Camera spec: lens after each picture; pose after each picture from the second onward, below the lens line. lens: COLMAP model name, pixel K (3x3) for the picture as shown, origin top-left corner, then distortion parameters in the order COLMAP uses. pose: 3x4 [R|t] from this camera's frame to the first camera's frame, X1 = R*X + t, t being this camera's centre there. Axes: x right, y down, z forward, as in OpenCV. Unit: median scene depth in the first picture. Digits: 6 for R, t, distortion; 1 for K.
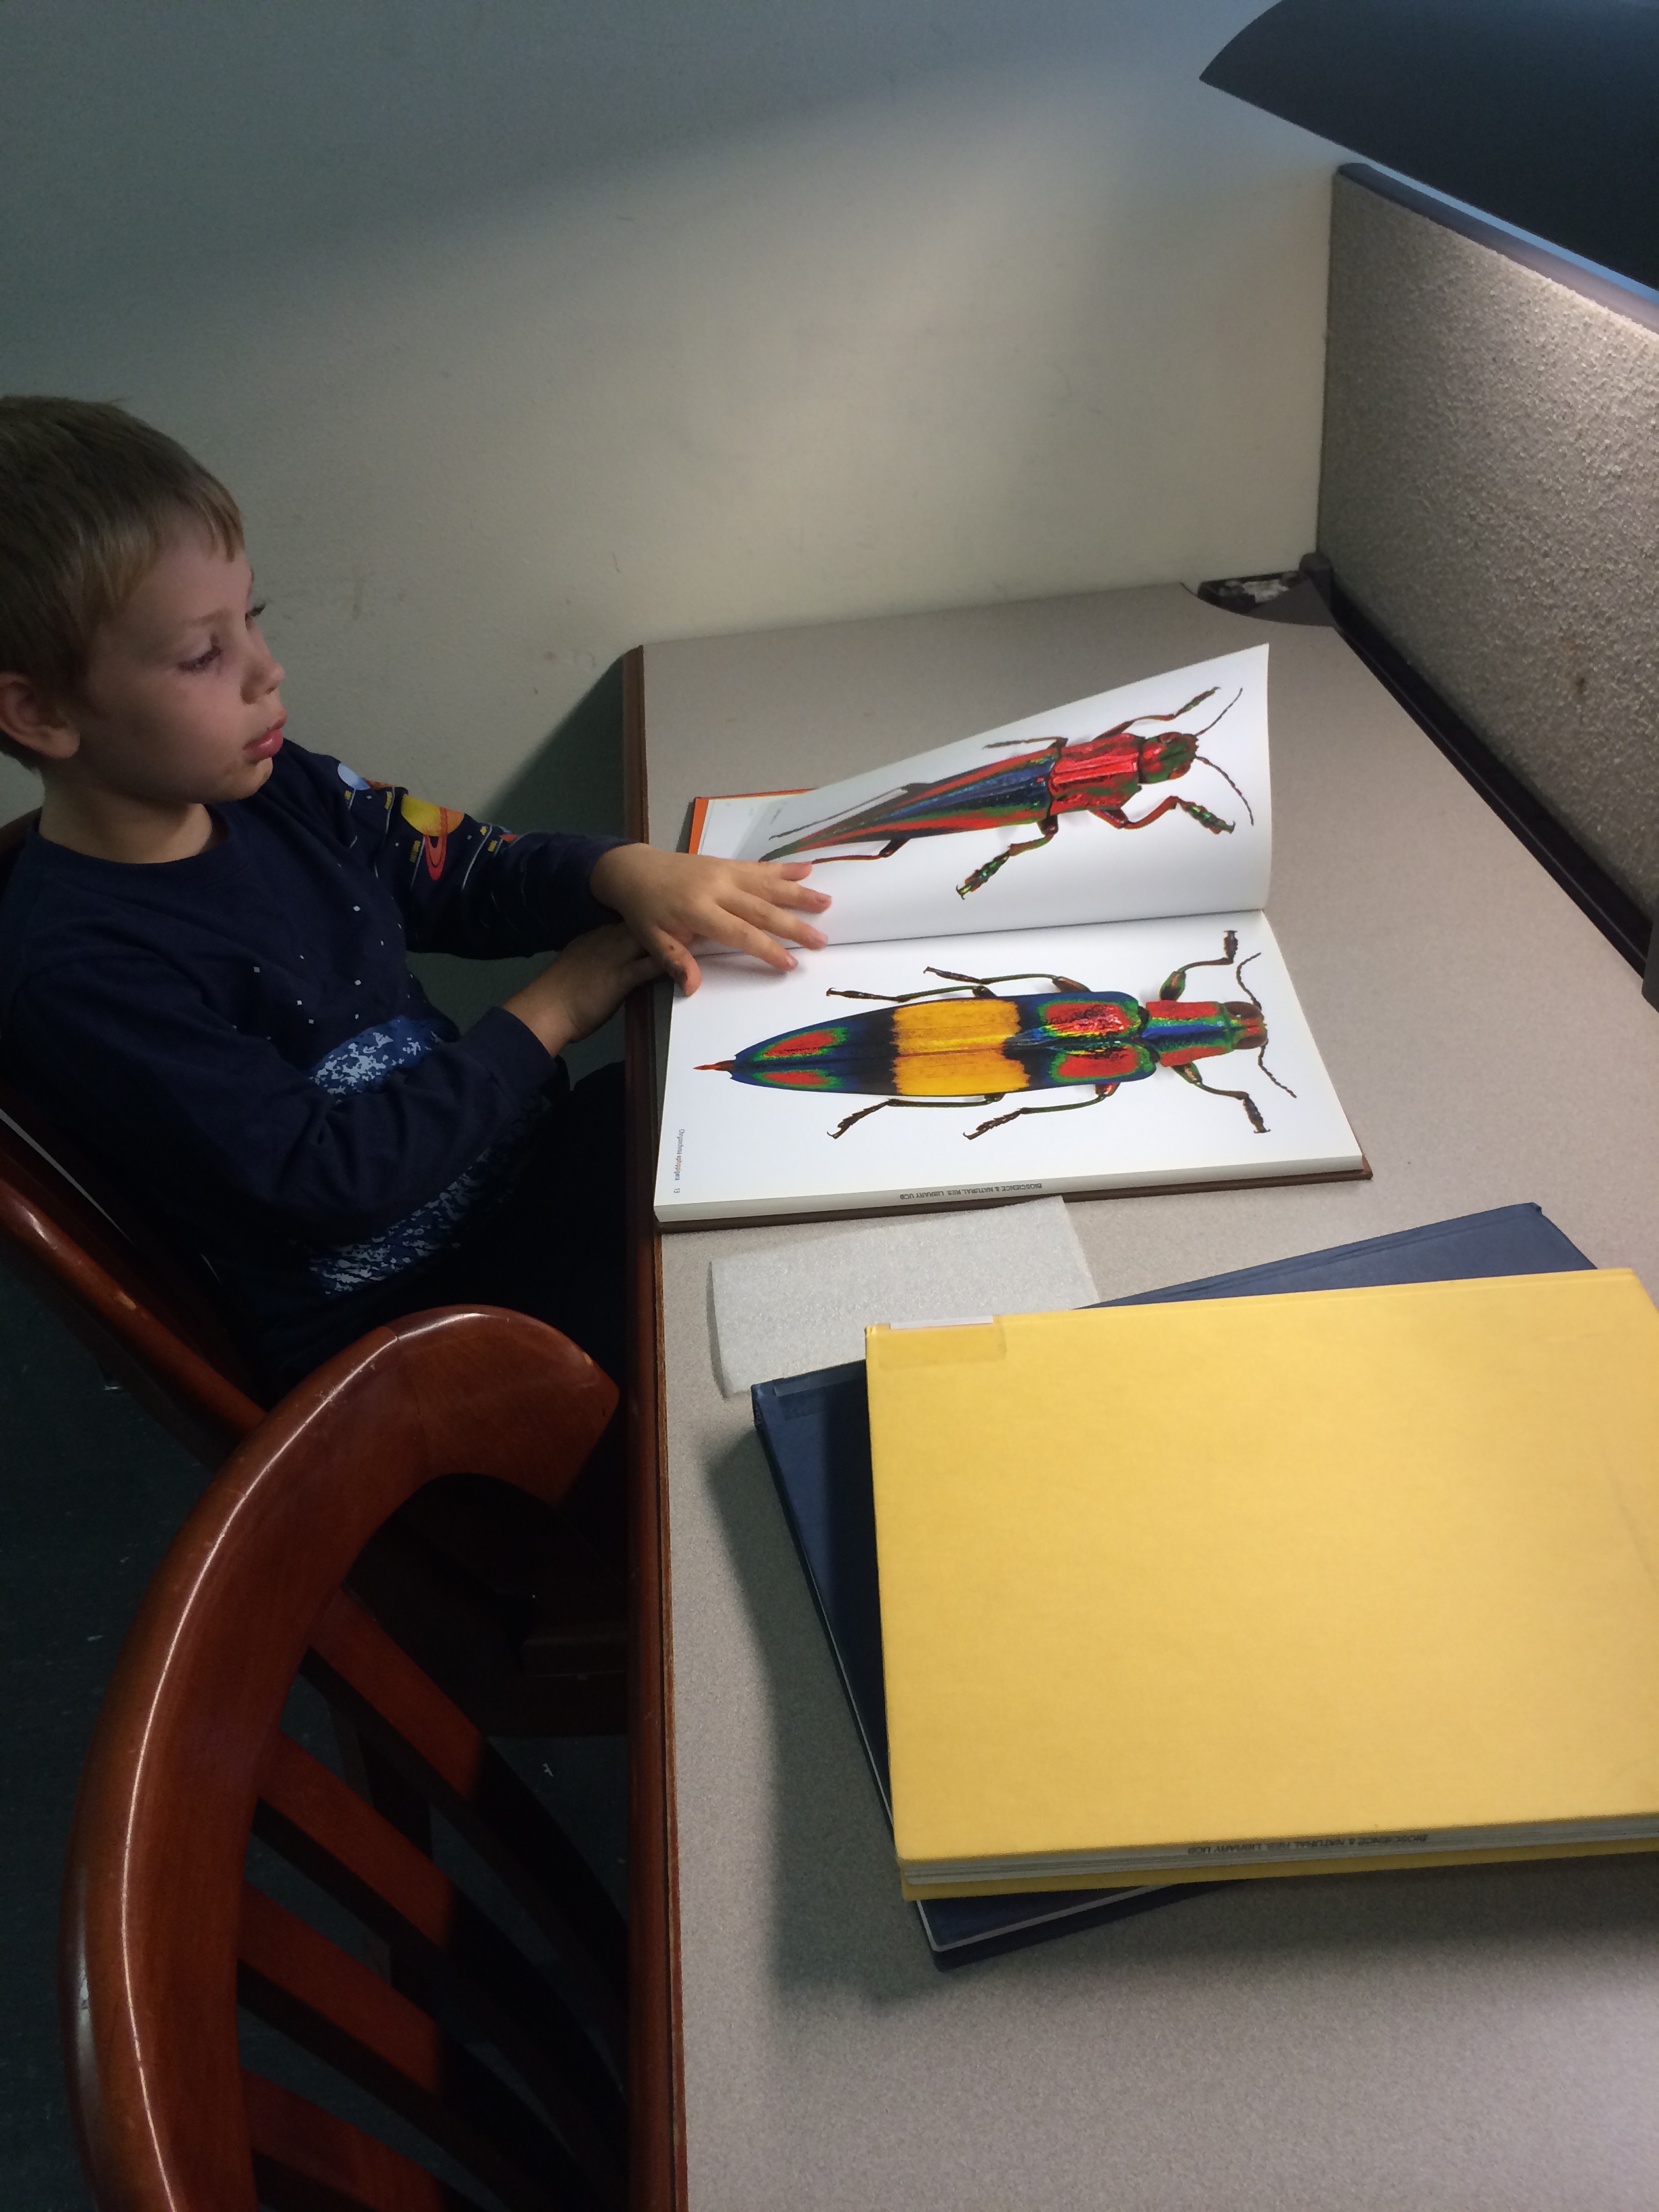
lens RADIAL K [[1896.8, 0, 829.5], [0, 1896.8, 1106.0], [0, 0, 1]] dist [0.103532, -0.180657]
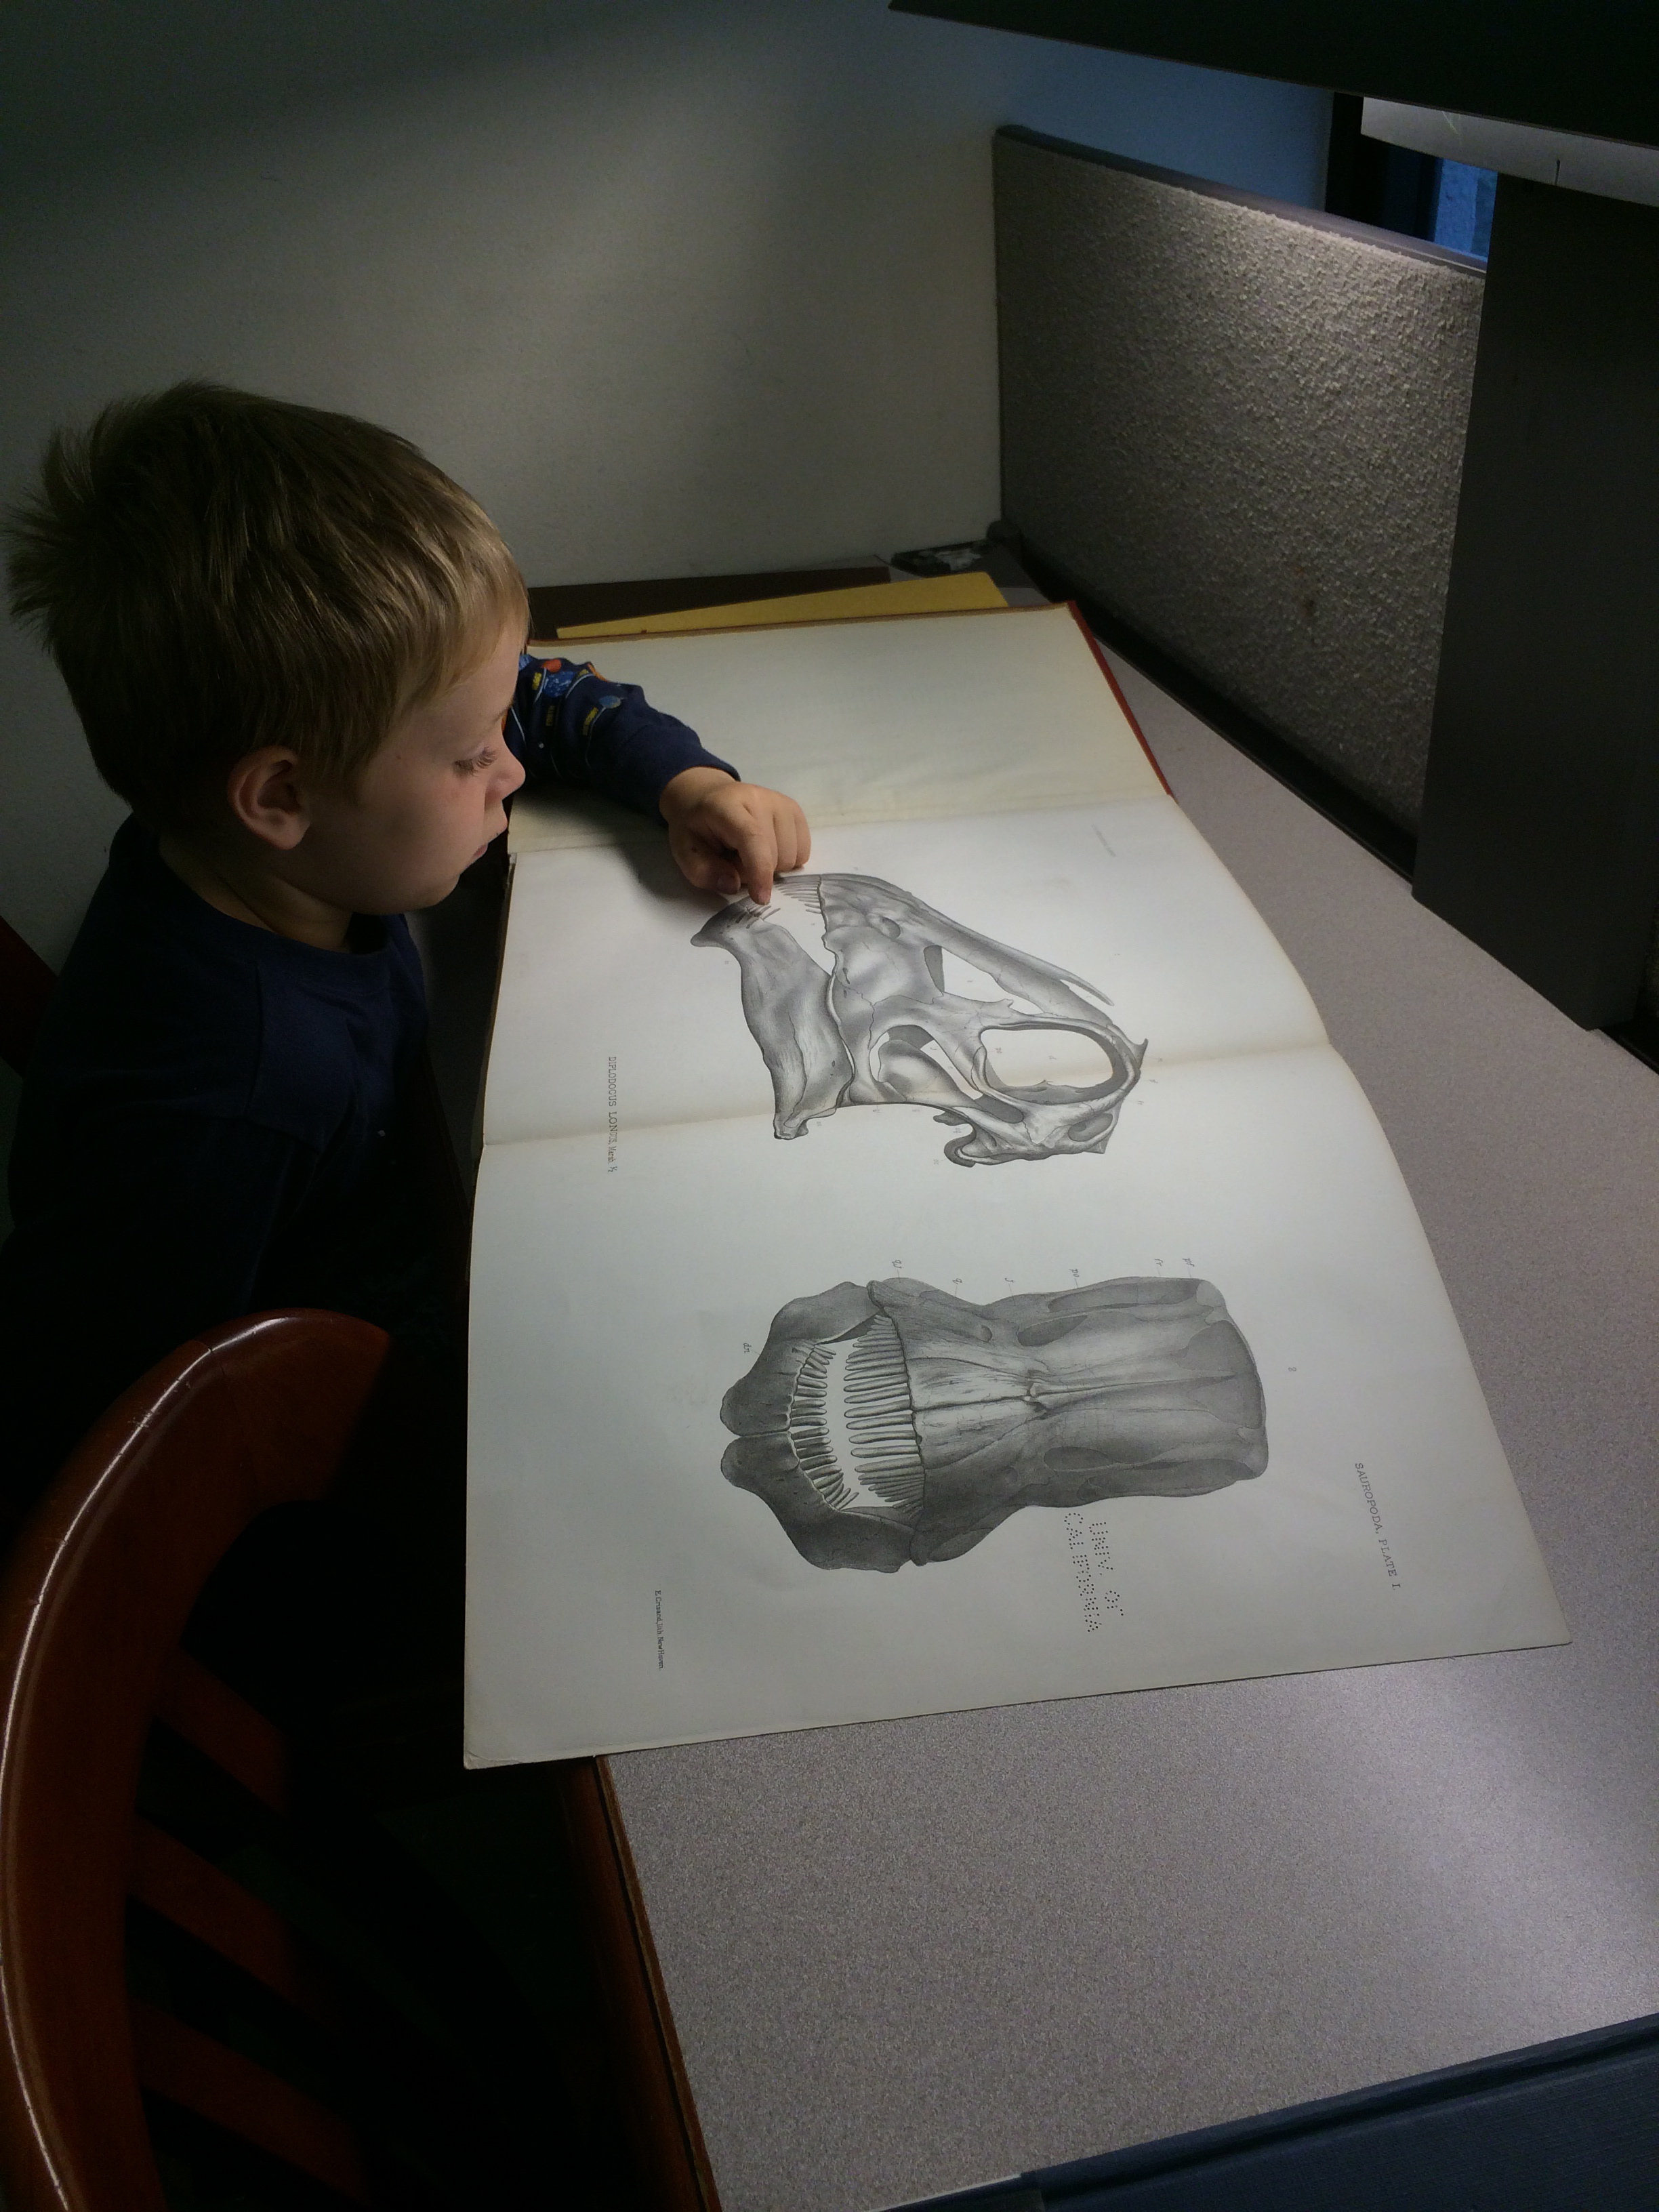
lens RADIAL K [[1896.8, 0, 829.5], [0, 1896.8, 1106.0], [0, 0, 1]] dist [0.103532, -0.180657]
pose [[0.977891, -0.092473, 0.187559, -0.073940], [0.097714, 0.995035, -0.018875, 0.038722], [-0.184882, 0.036784, 0.982072, 0.064292]]
